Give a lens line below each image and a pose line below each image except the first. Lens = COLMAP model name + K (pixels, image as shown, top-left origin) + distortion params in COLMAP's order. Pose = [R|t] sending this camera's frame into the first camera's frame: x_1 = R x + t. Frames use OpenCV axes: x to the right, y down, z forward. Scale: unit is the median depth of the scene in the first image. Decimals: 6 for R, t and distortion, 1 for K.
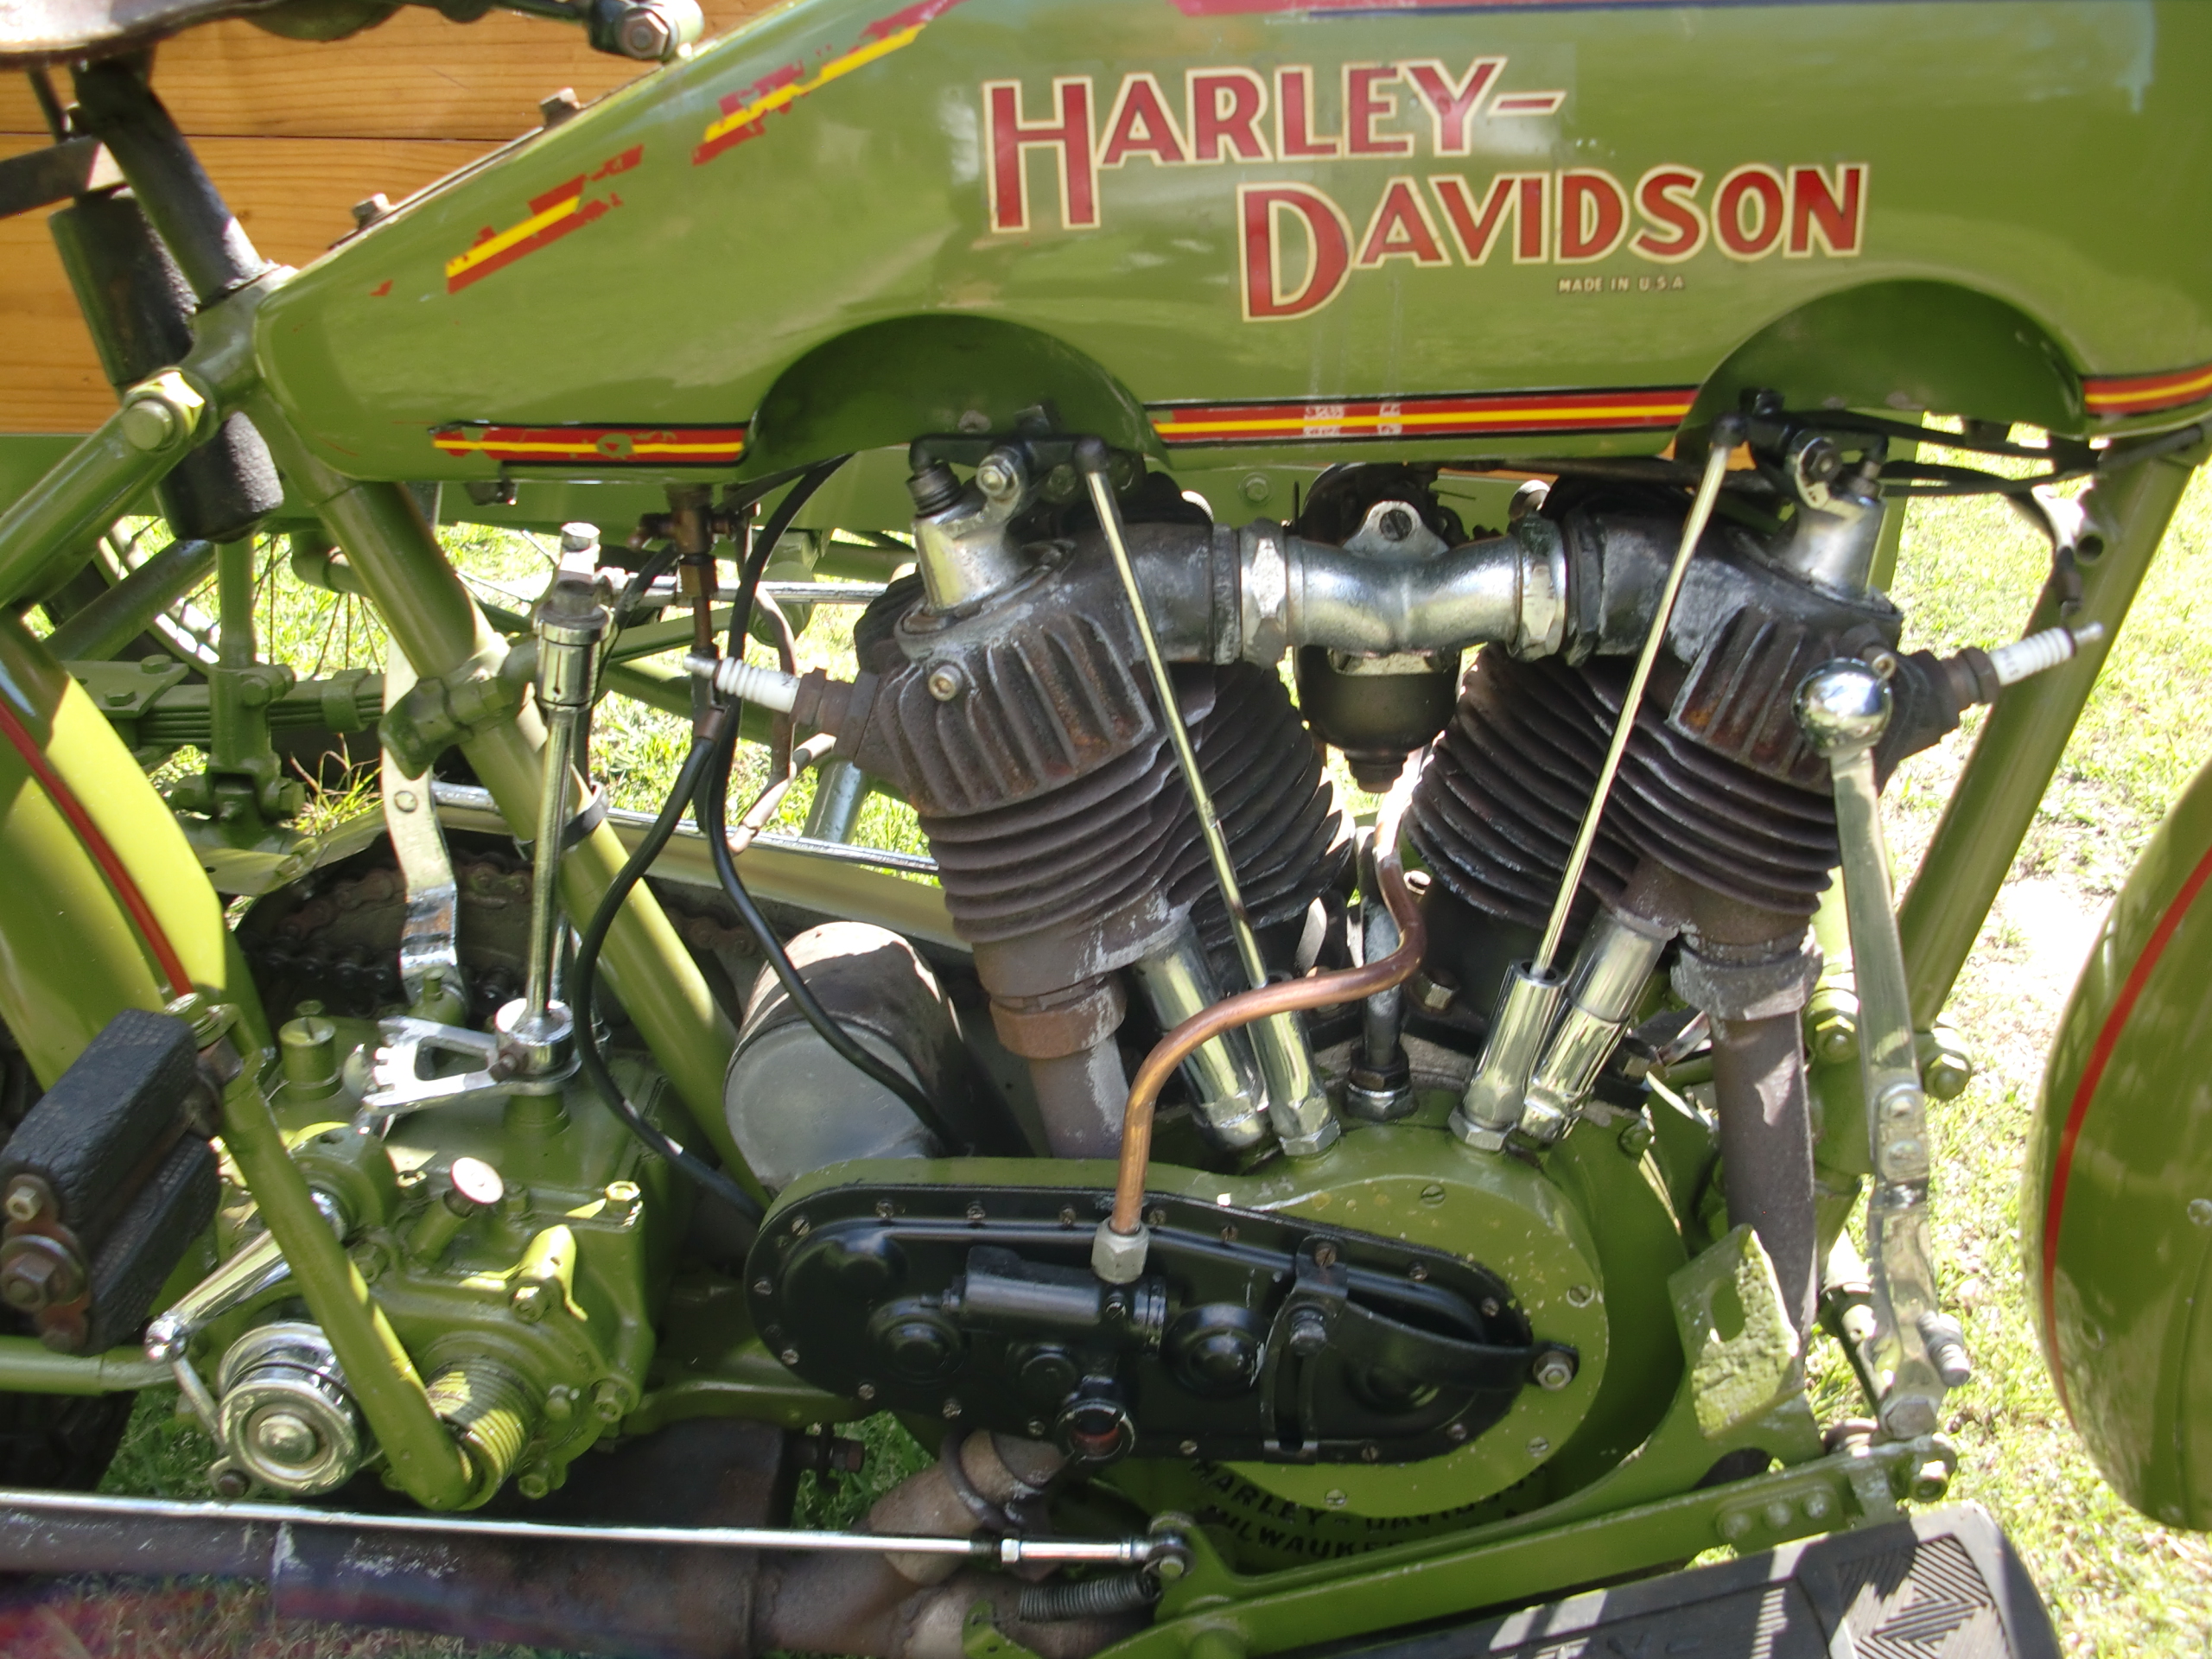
lens RADIAL K [[2326.1, 0, 1107.6], [0, 2326.1, 838.1], [0, 0, 1]] dist [-0.148911, 0.000000]
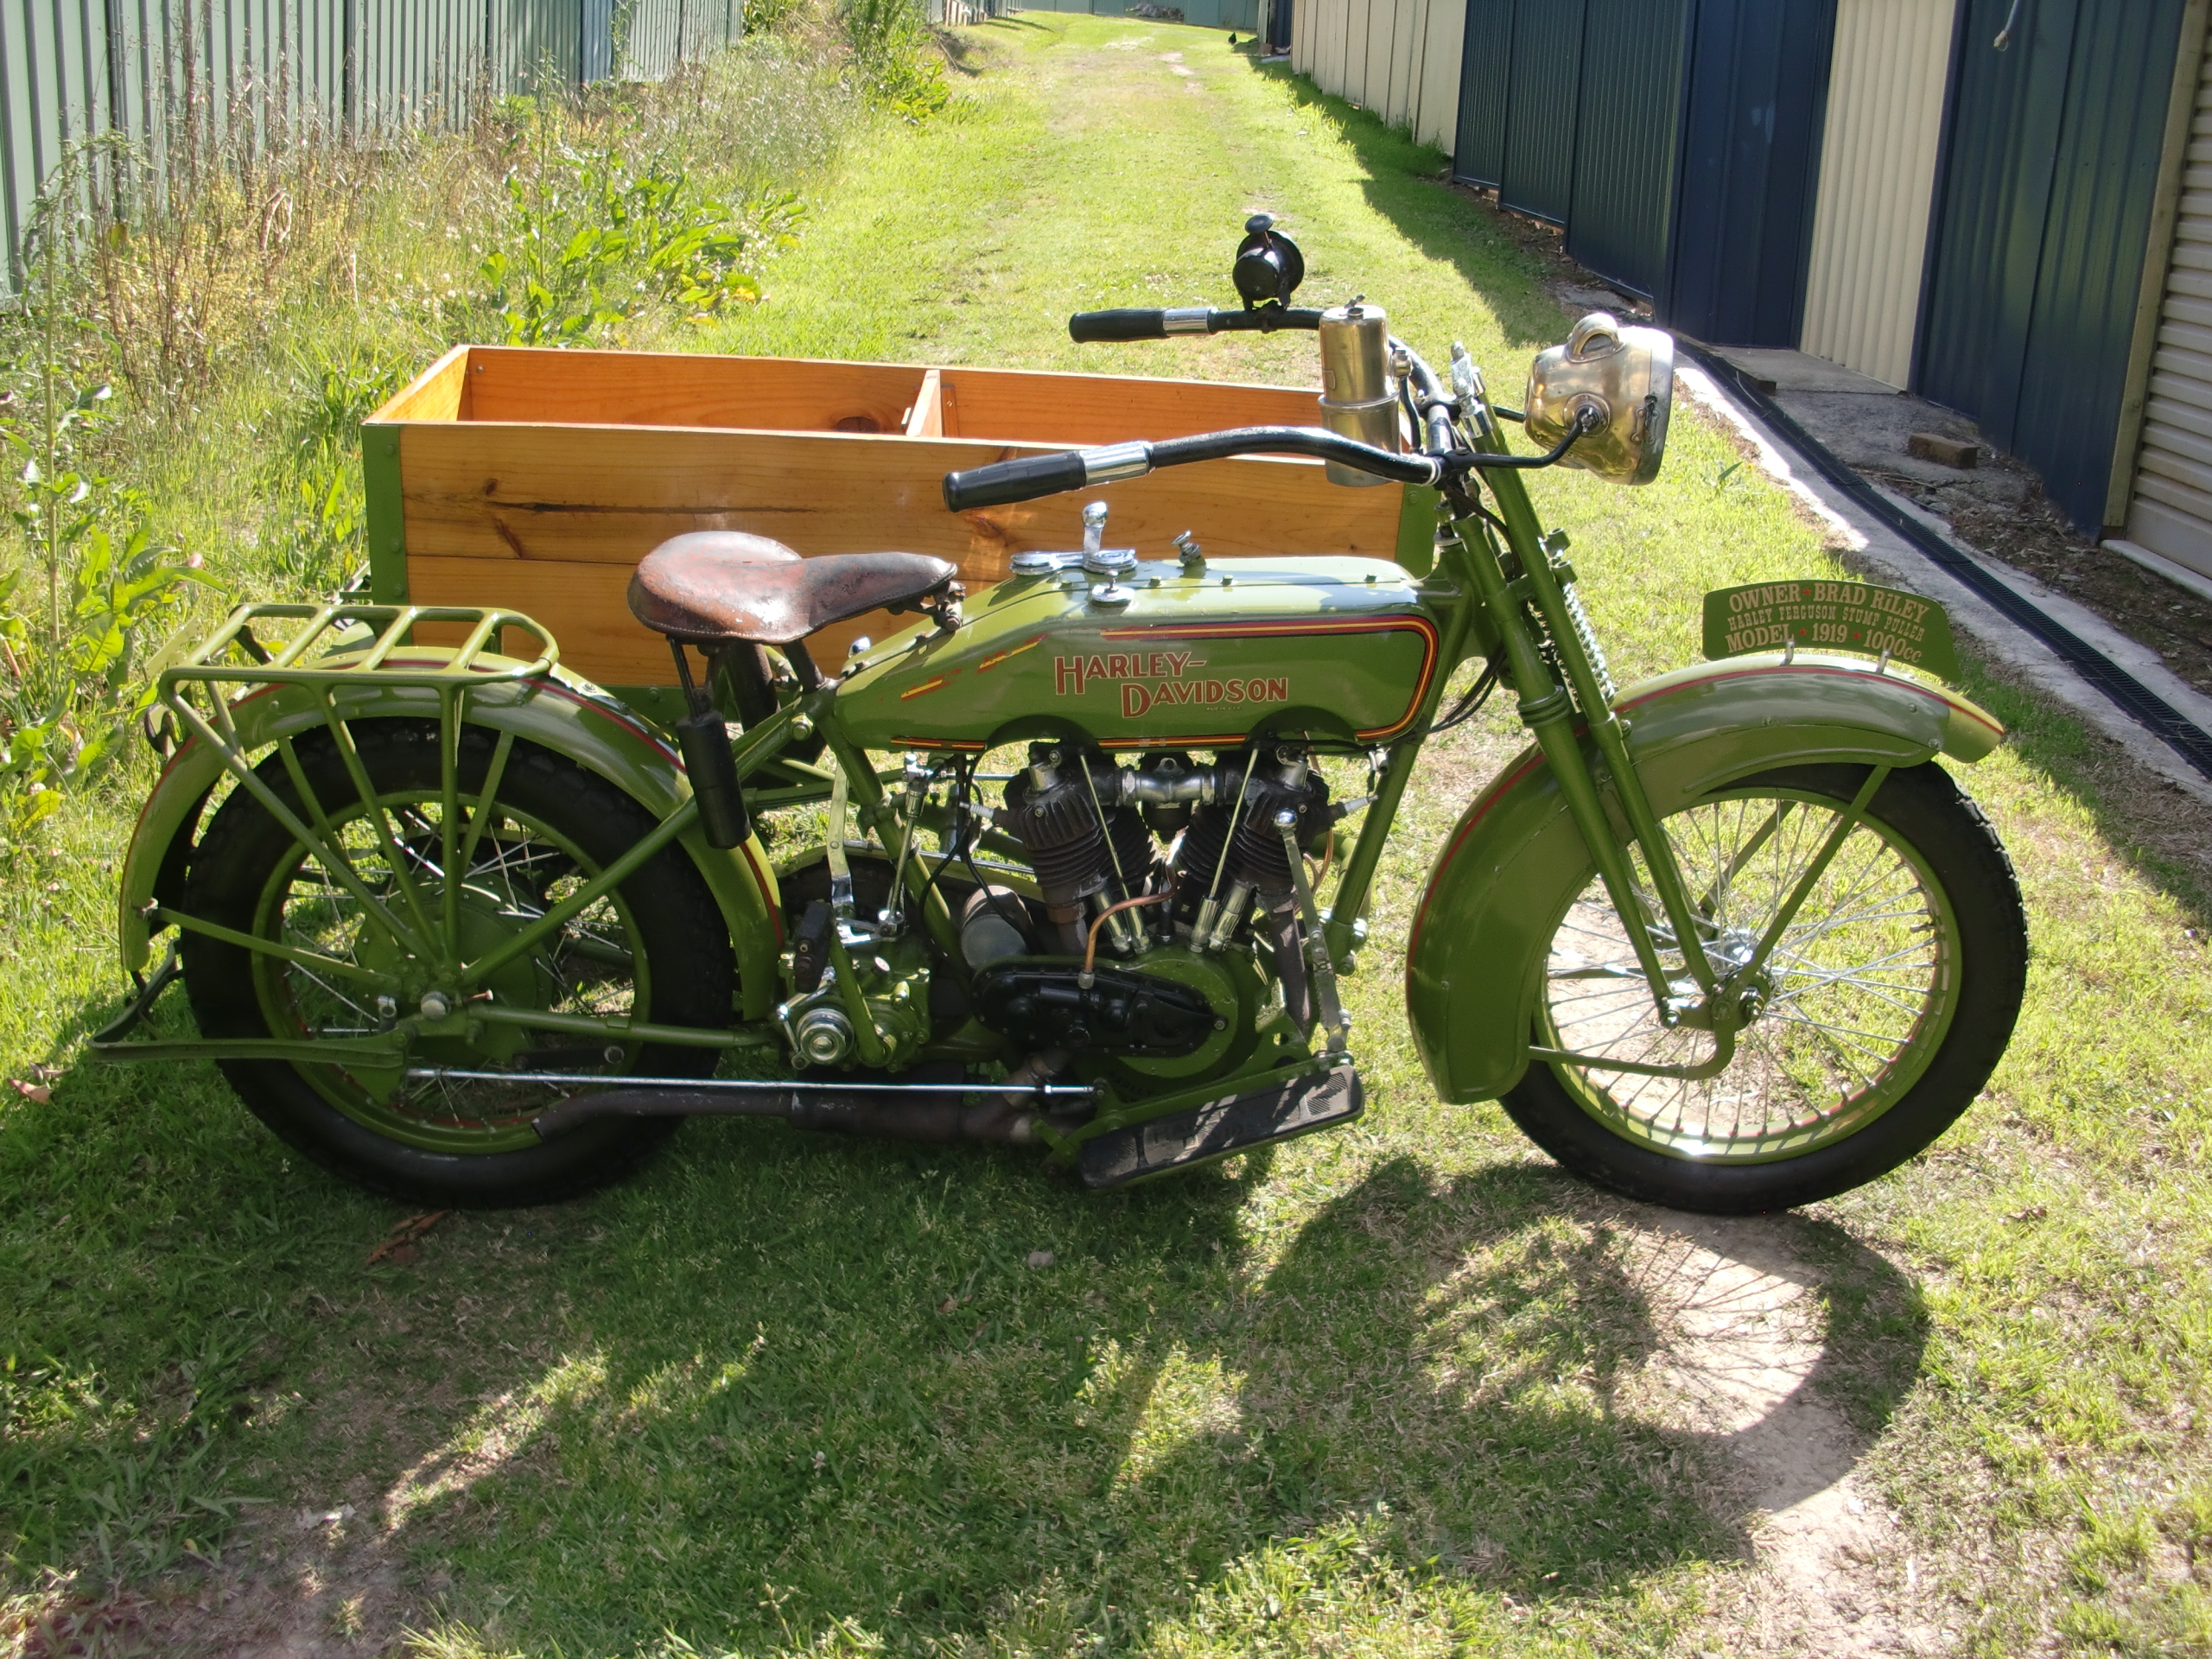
lens RADIAL K [[2326.1, 0, 1106.2], [0, 2326.1, 827.0], [0, 0, 1]] dist [-0.148911, 0.000000]
pose [[0.999503, 0.008305, 0.030424, -0.067966], [-0.007341, 0.999472, -0.031648, 0.061788], [-0.030671, 0.031409, 0.999036, -2.322717]]
